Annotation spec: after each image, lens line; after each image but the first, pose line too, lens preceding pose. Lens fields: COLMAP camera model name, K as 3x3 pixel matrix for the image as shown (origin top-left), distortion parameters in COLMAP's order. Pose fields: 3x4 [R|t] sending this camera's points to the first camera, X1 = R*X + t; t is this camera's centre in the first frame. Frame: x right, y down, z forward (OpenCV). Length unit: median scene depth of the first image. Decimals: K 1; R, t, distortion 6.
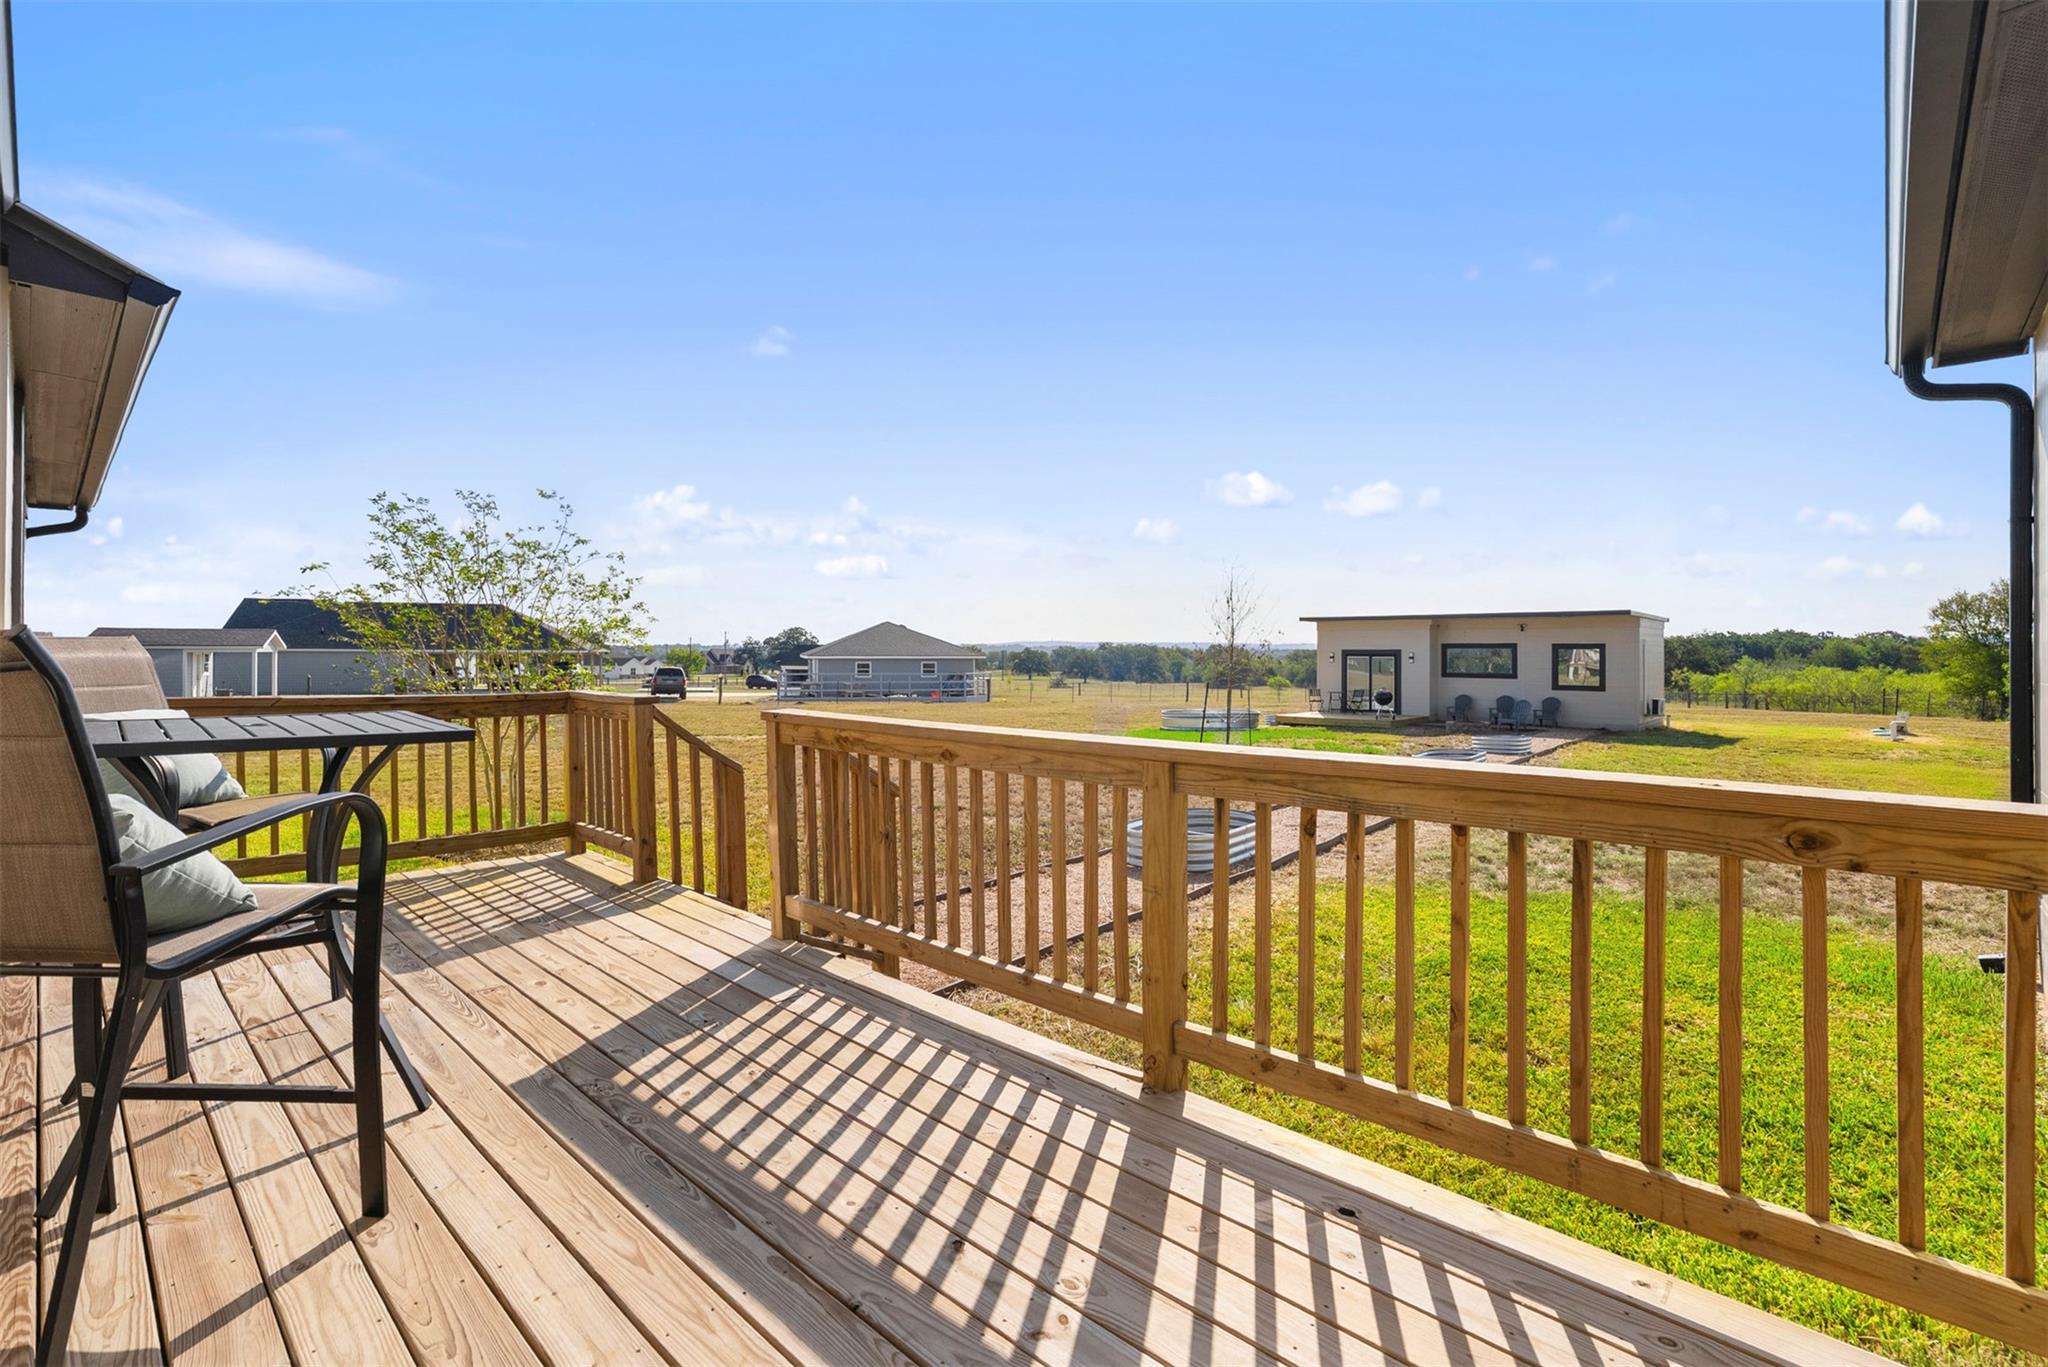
lens RADIAL K [[928.4, 0, 1027.0], [0, 928.4, 679.4], [0, 0, 1]] dist [0.000606, 0.000117]
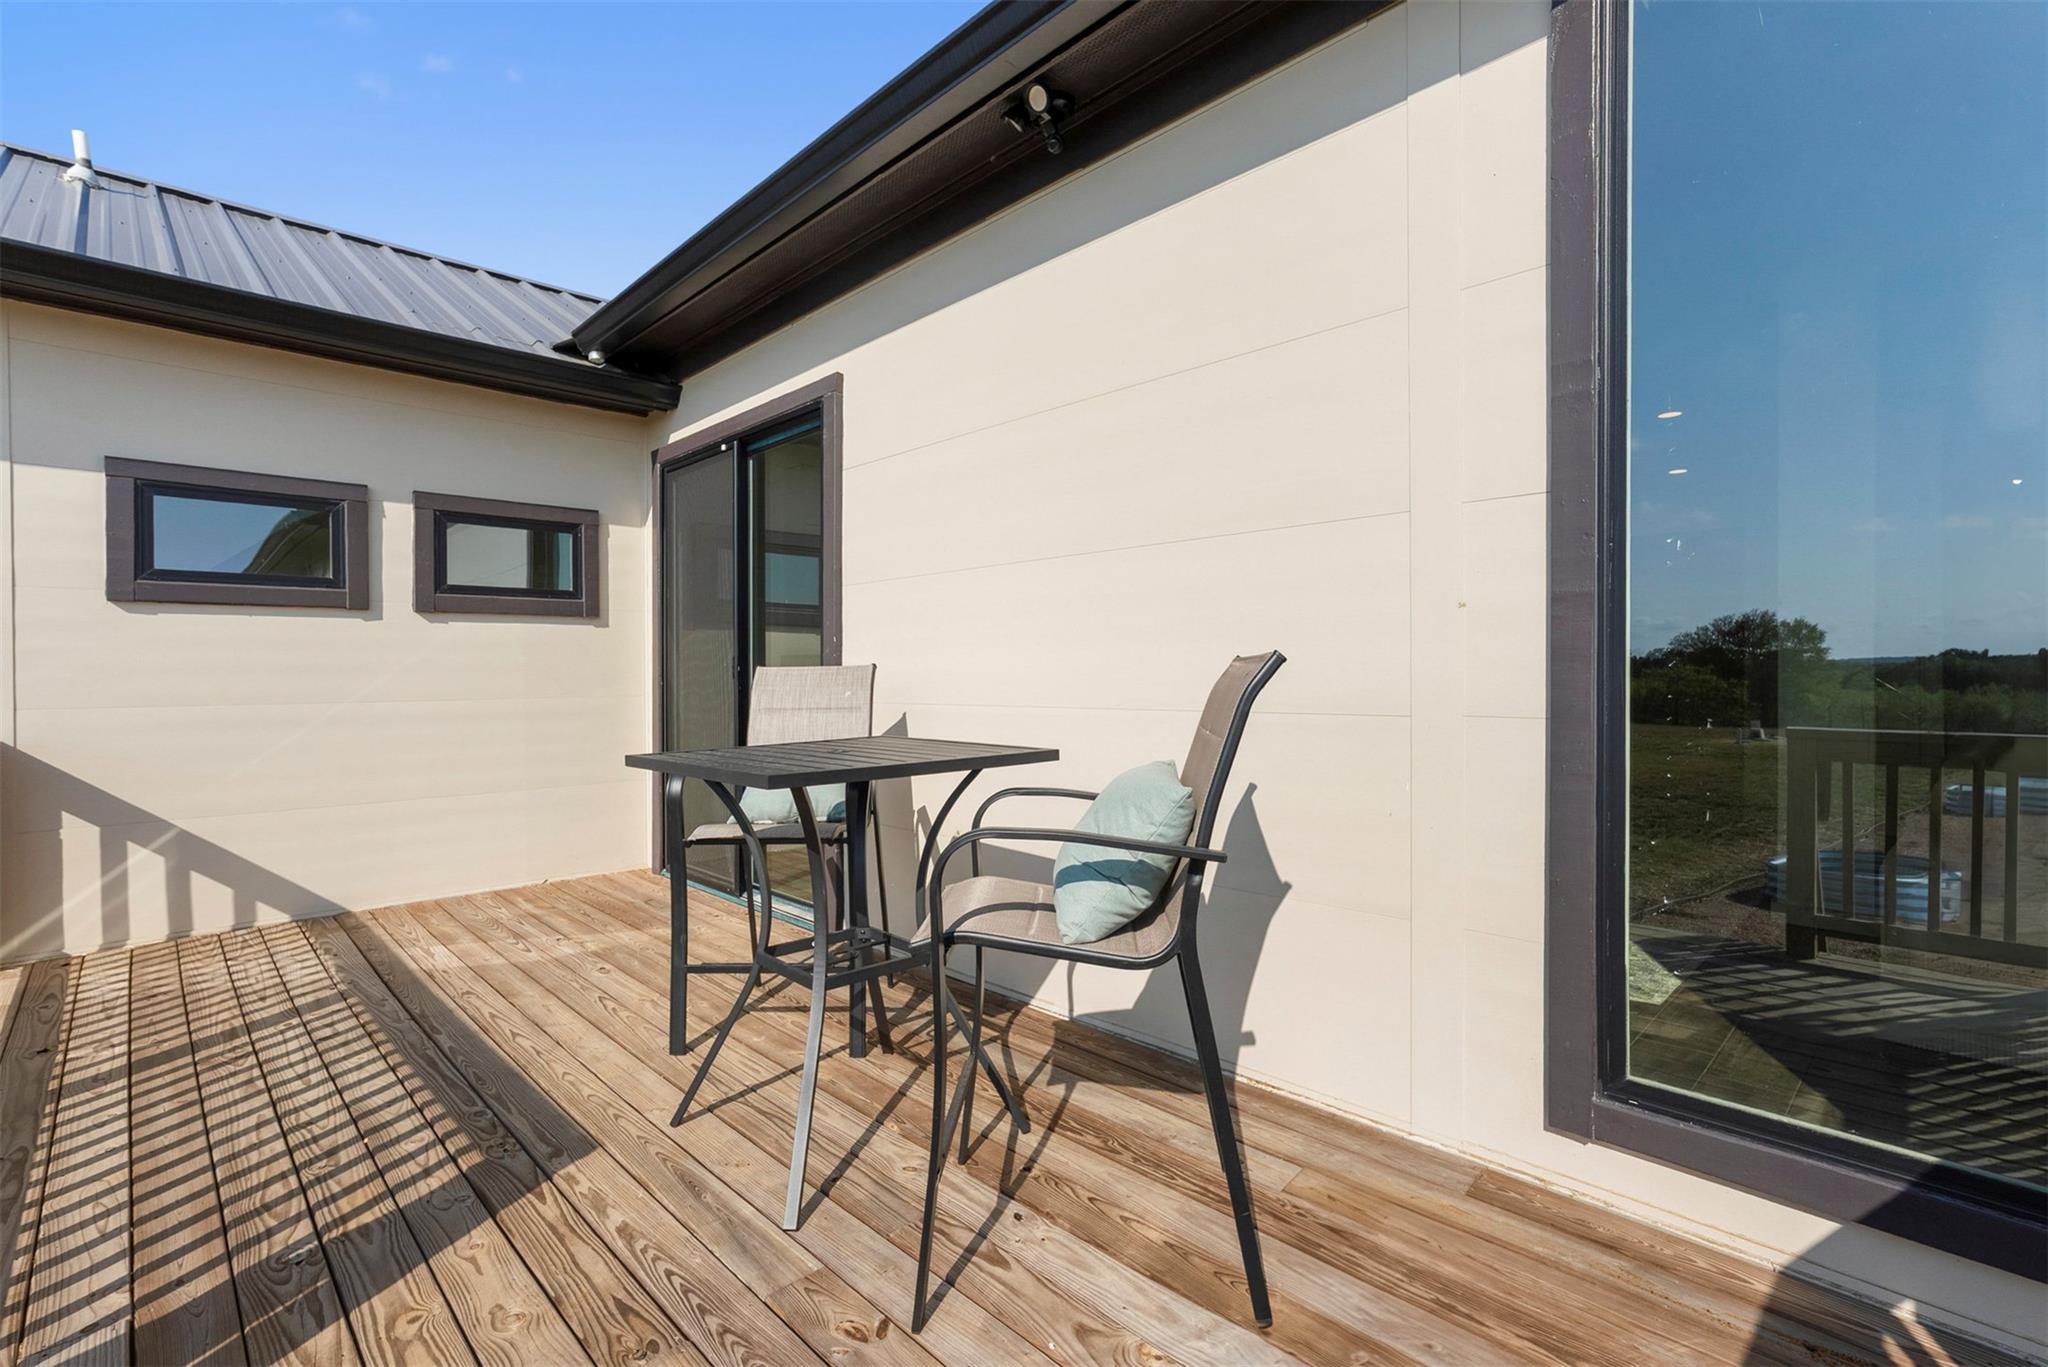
lens RADIAL K [[928.4, 0, 1027.1], [0, 928.4, 681.6], [0, 0, 1]] dist [0.000606, 0.000117]
pose [[-0.998724, -0.002020, 0.050470, -0.951670], [-0.000144, 0.999310, 0.037142, -0.053690], [-0.050510, 0.037087, -0.998035, 1.738193]]
